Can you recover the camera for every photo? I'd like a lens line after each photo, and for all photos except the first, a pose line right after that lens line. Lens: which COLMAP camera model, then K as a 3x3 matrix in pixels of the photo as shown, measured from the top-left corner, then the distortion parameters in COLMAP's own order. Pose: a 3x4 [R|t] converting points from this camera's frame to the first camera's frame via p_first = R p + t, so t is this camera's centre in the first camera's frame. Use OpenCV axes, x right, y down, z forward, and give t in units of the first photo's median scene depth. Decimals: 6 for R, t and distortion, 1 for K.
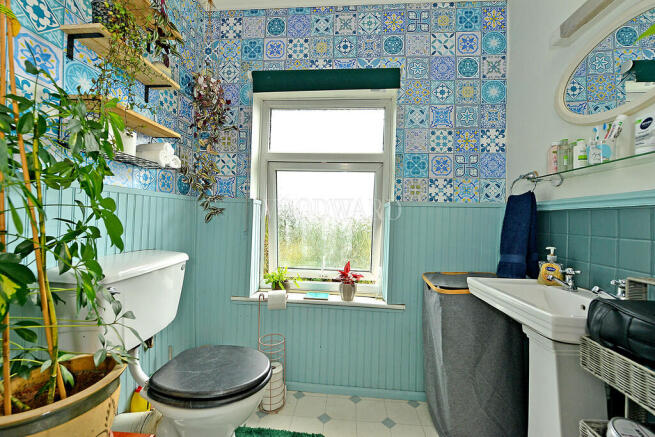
lens RADIAL K [[258.6, 0, 324.7], [0, 258.6, 215.0], [0, 0, 1]] dist [-0.009731, -0.000248]
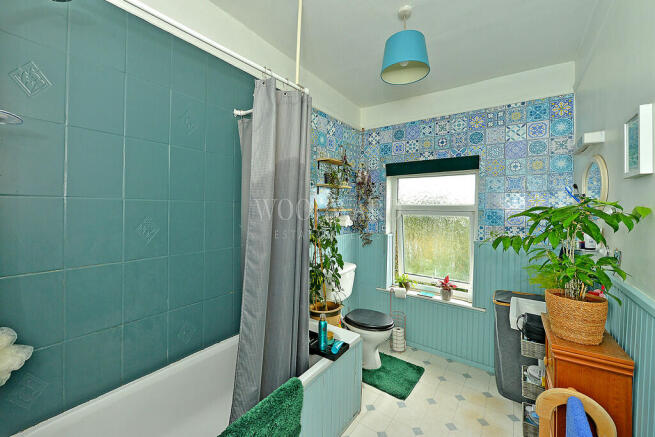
lens RADIAL K [[258.6, 0, 323.6], [0, 258.6, 214.2], [0, 0, 1]] dist [-0.009731, -0.000248]
pose [[0.851379, -0.003744, -0.524537, 0.294624], [0.017795, 0.999605, 0.021749, -0.260692], [0.524249, -0.027851, 0.851110, -0.773947]]
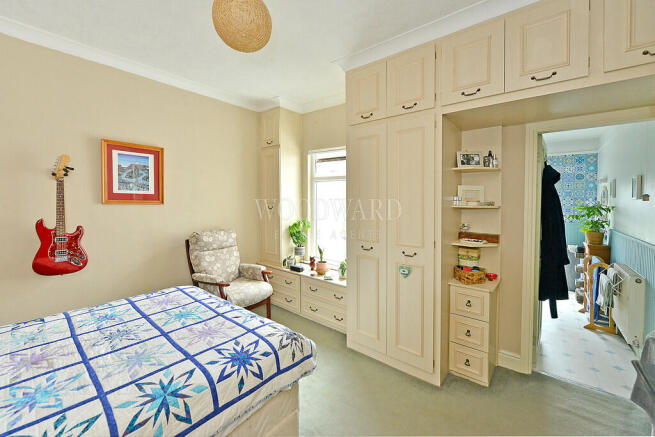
lens RADIAL K [[258.6, 0, 336.2], [0, 258.6, 209.9], [0, 0, 1]] dist [-0.009731, -0.000248]
pose [[0.830519, 0.001833, -0.556988, -0.110220], [0.010803, 0.999753, 0.019398, -0.283849], [0.556886, -0.022127, 0.830294, -2.873564]]
